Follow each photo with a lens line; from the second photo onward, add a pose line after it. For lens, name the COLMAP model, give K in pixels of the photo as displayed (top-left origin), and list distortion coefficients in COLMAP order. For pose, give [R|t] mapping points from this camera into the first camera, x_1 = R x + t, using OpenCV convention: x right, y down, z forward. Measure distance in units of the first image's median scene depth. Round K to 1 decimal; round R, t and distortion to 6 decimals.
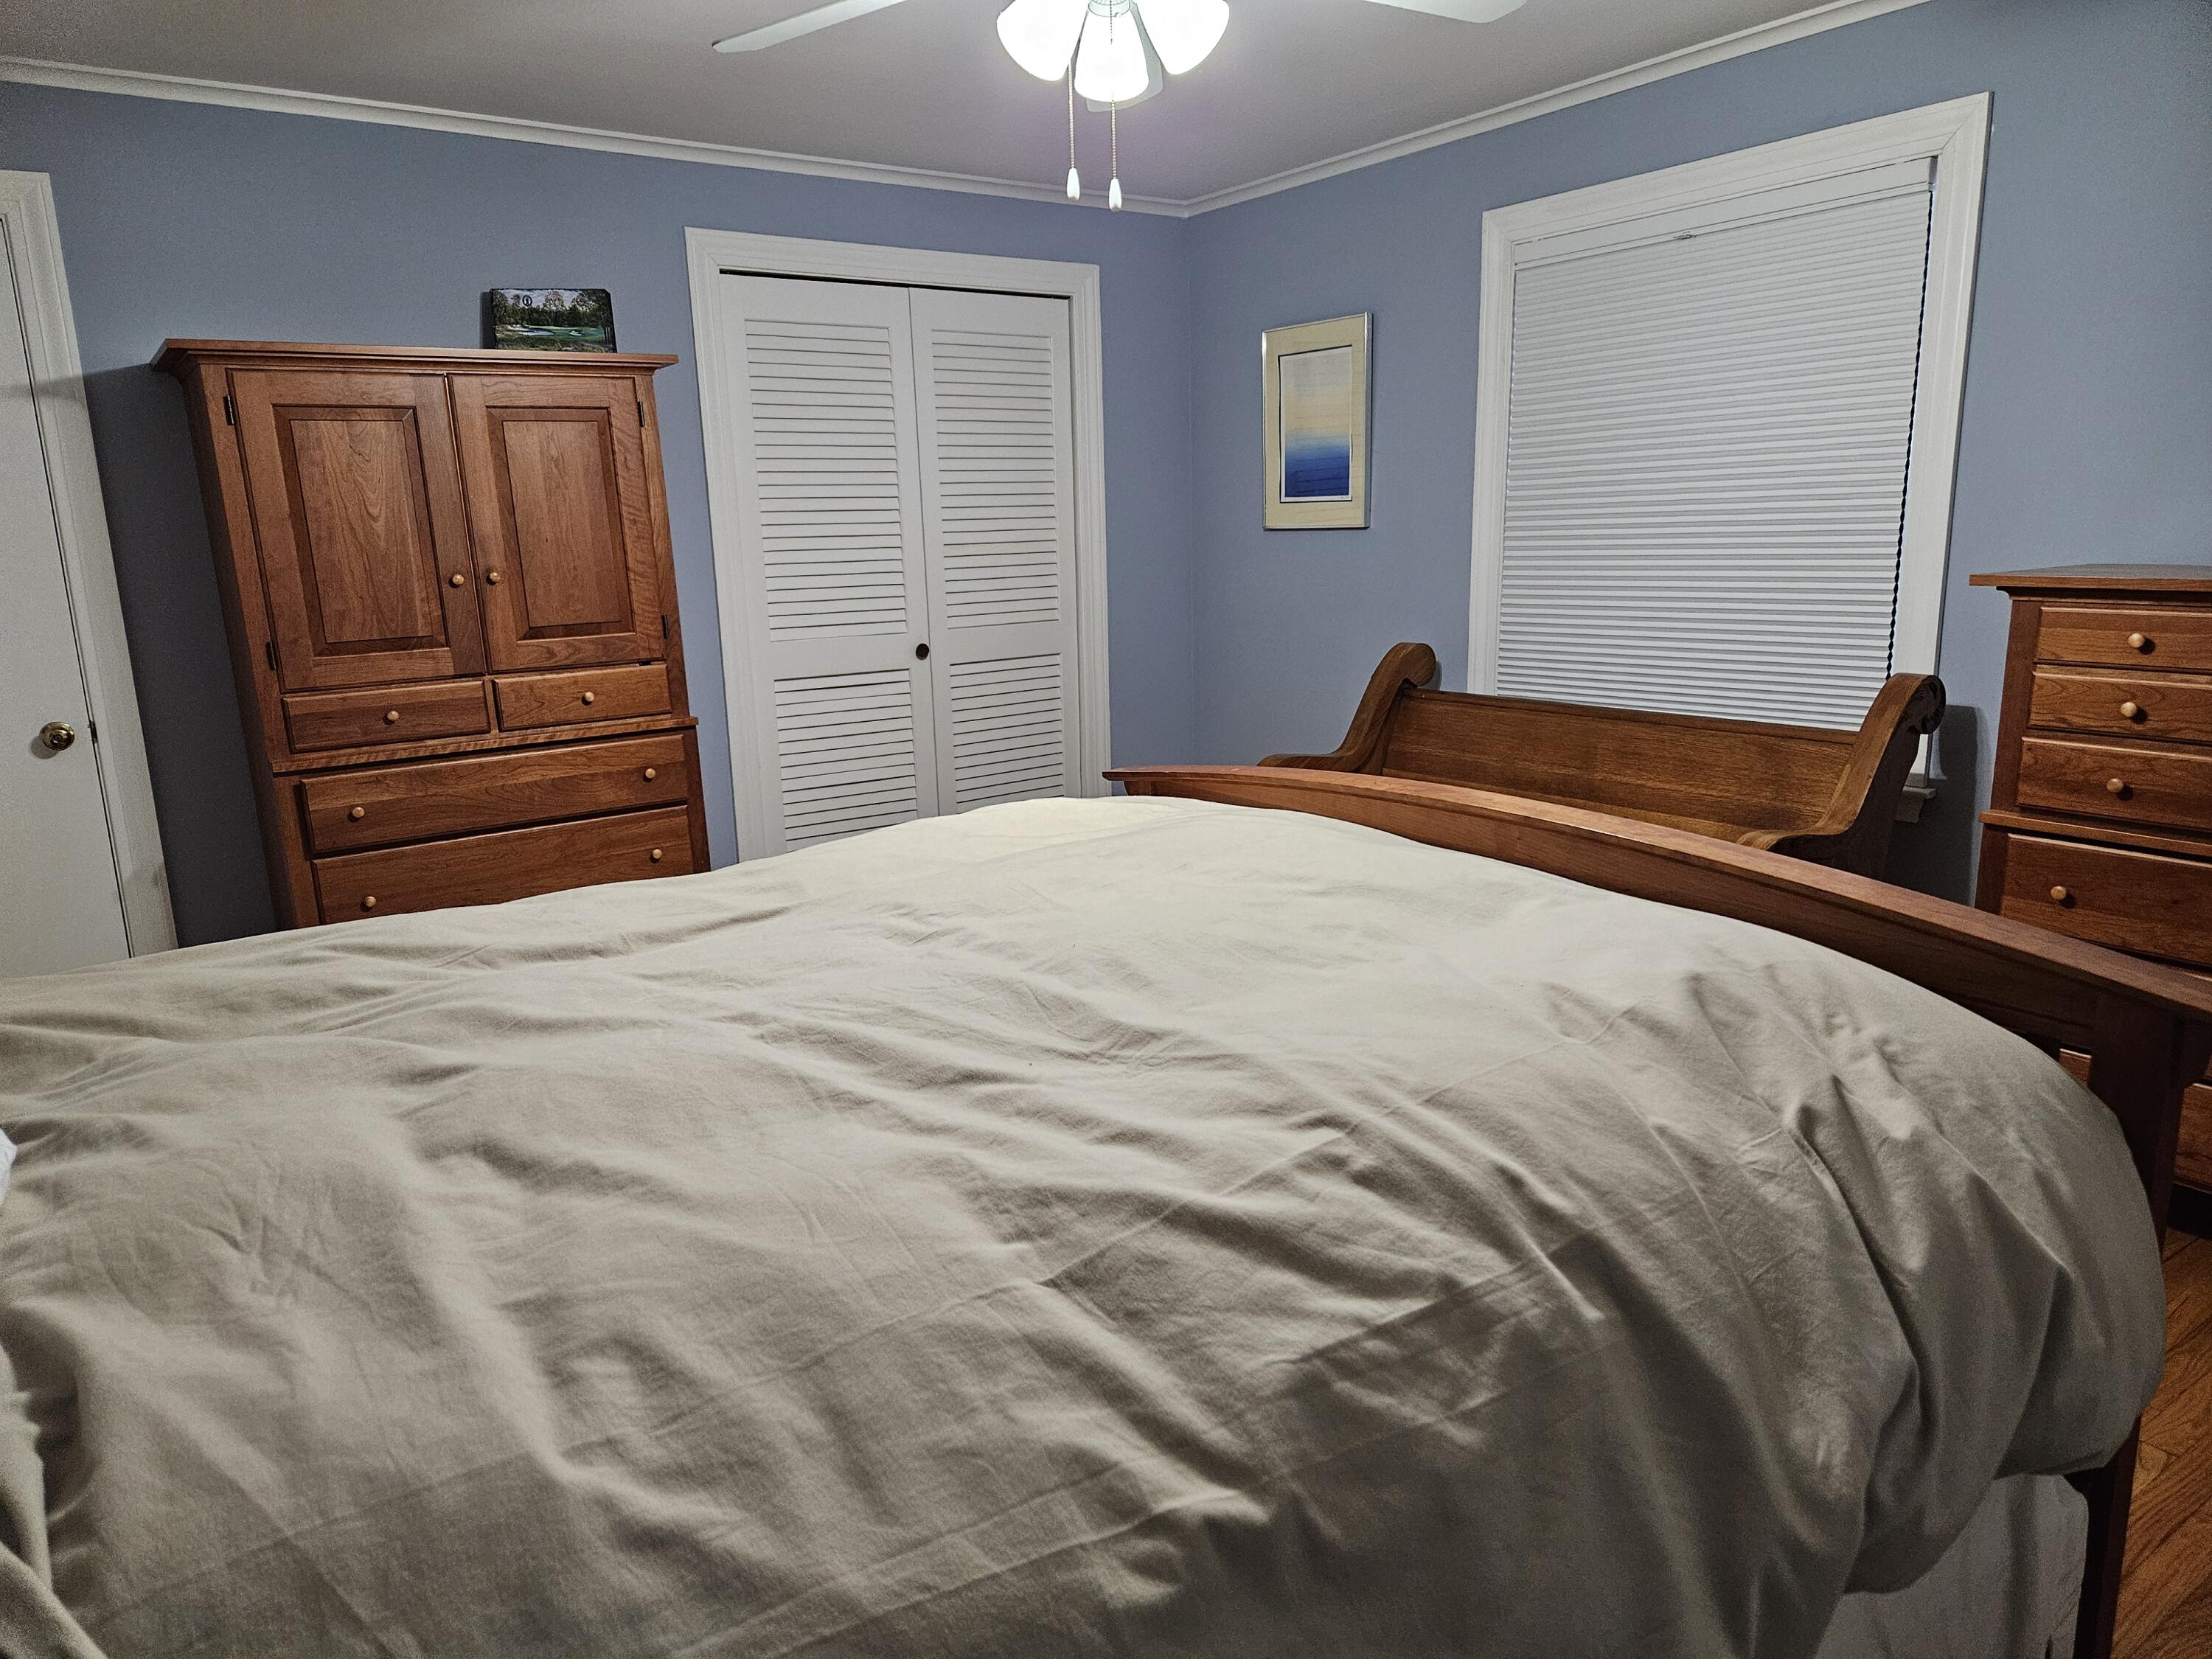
lens RADIAL K [[1465.3, 0, 1106.0], [0, 1465.3, 829.5], [0, 0, 1]] dist [-0.004820, -0.004244]
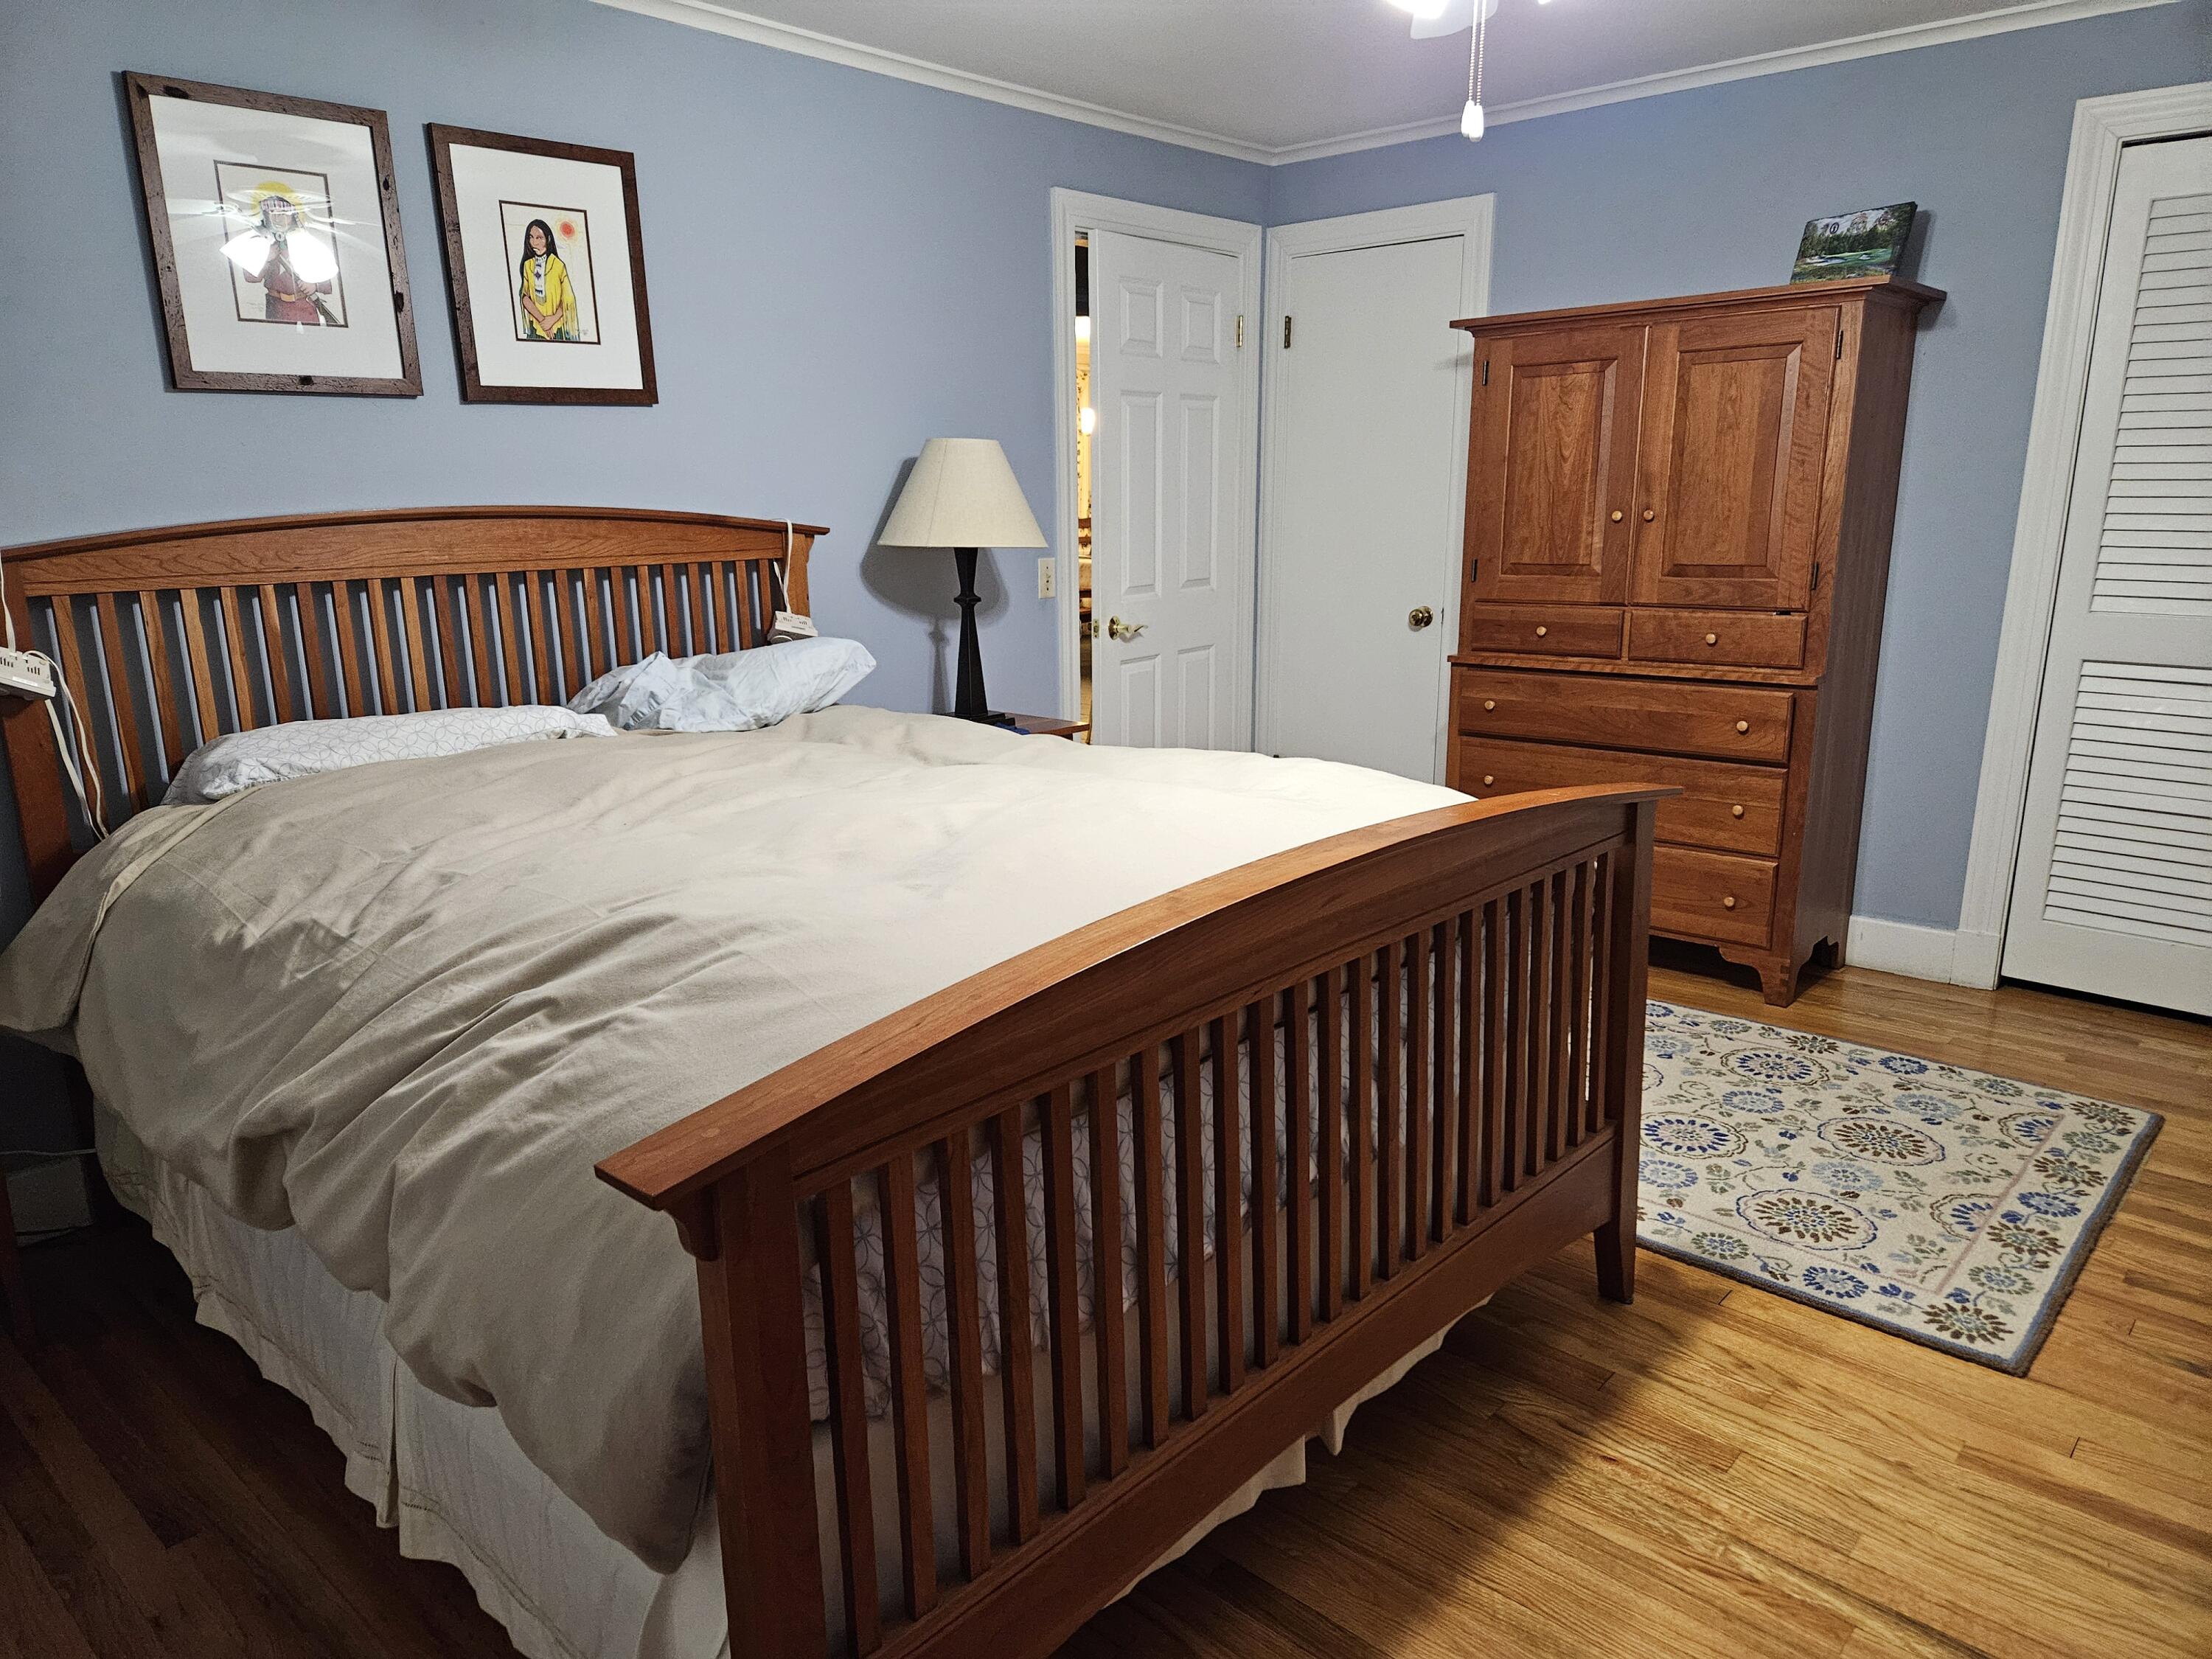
lens RADIAL K [[1462.7, 0, 1106.0], [0, 1462.7, 829.5], [0, 0, 1]] dist [0.046639, -0.054469]
pose [[0.193244, 0.246370, -0.949715, 0.573853], [-0.195492, 0.958220, 0.208799, -0.097837], [0.961478, 0.145312, 0.233334, 0.395471]]
